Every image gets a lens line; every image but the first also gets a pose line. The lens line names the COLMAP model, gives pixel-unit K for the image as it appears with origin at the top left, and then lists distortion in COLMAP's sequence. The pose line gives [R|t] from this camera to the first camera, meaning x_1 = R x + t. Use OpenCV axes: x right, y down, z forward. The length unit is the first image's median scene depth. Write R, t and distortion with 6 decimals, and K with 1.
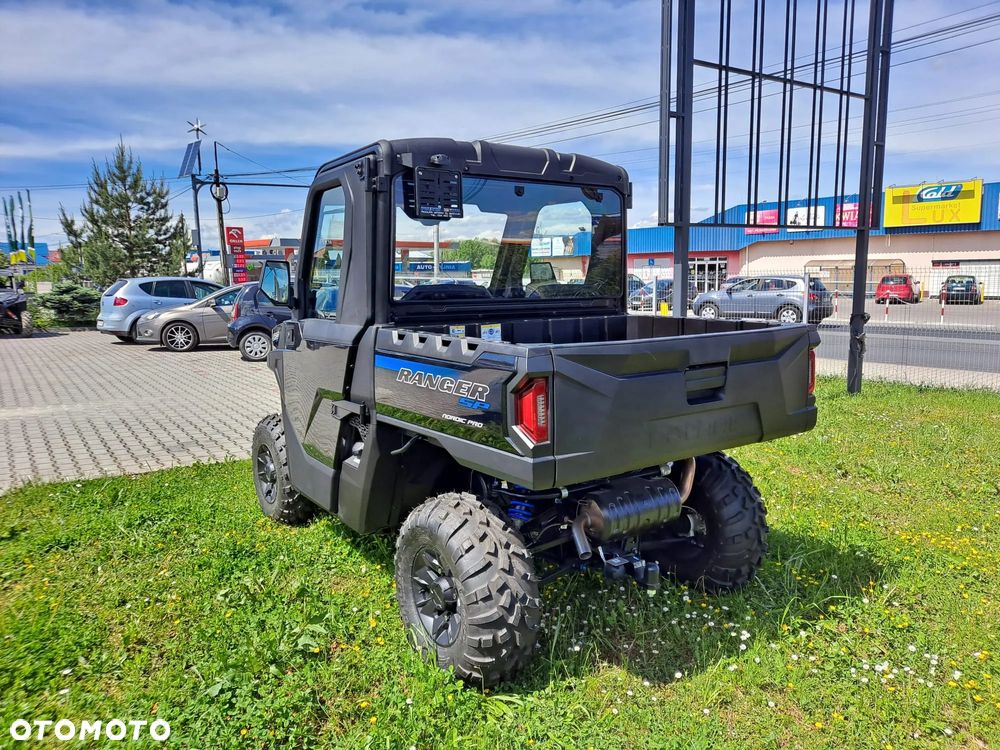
lens RADIAL K [[751.6, 0, 476.9], [0, 751.6, 374.1], [0, 0, 1]] dist [0.023547, -0.000071]
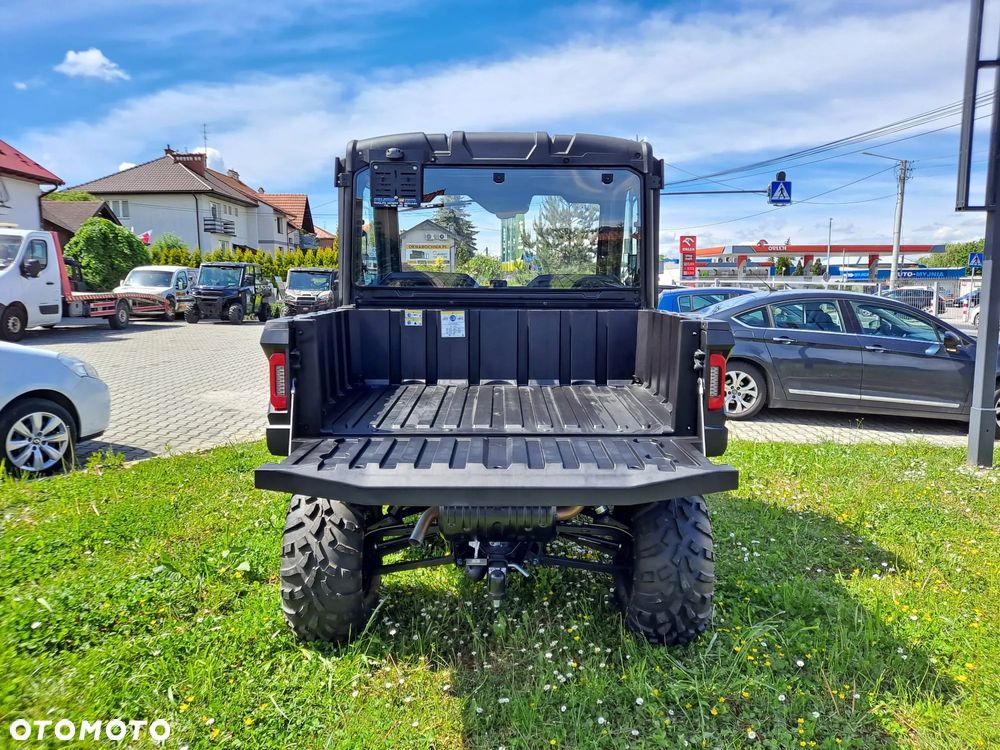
lens RADIAL K [[769.7, 0, 502.3], [0, 769.7, 374.3], [0, 0, 1]] dist [0.006224, -0.002615]
pose [[0.807918, 0.077770, -0.584141, 0.633709], [-0.087740, 0.996080, 0.011261, 0.000232], [0.582727, 0.042154, 0.811574, 0.189404]]
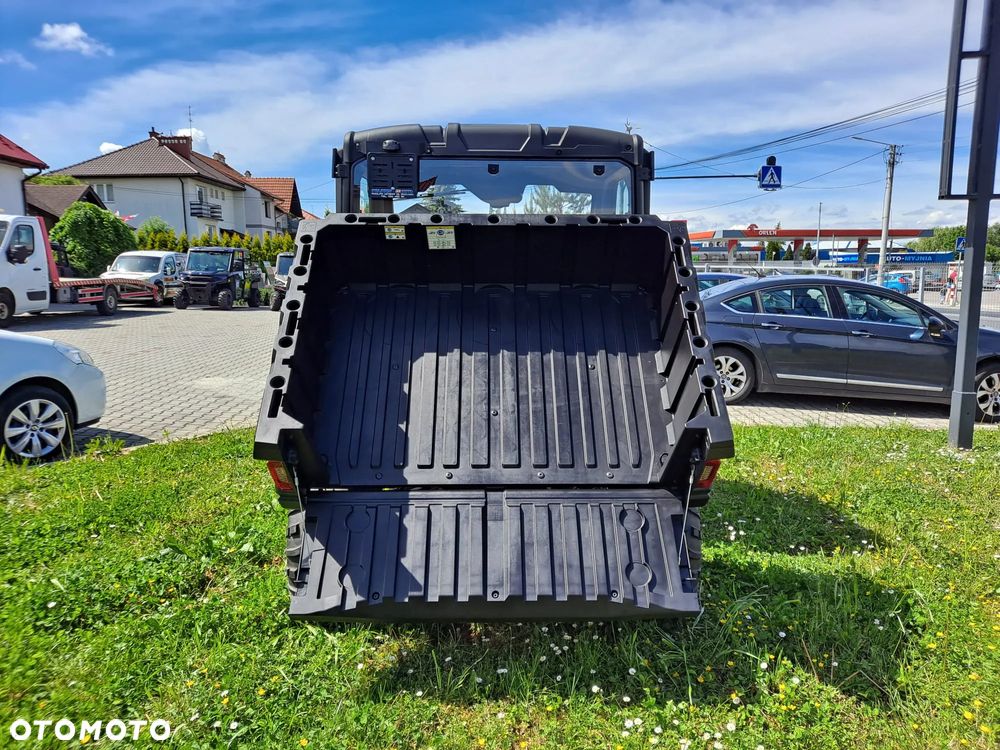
lens RADIAL K [[773.5, 0, 503.4], [0, 773.5, 378.2], [0, 0, 1]] dist [0.005952, -0.003236]
pose [[0.816320, 0.089180, -0.570674, 0.647770], [-0.084589, 0.995814, 0.034616, -0.001971], [0.571373, 0.020015, 0.820447, 0.158196]]
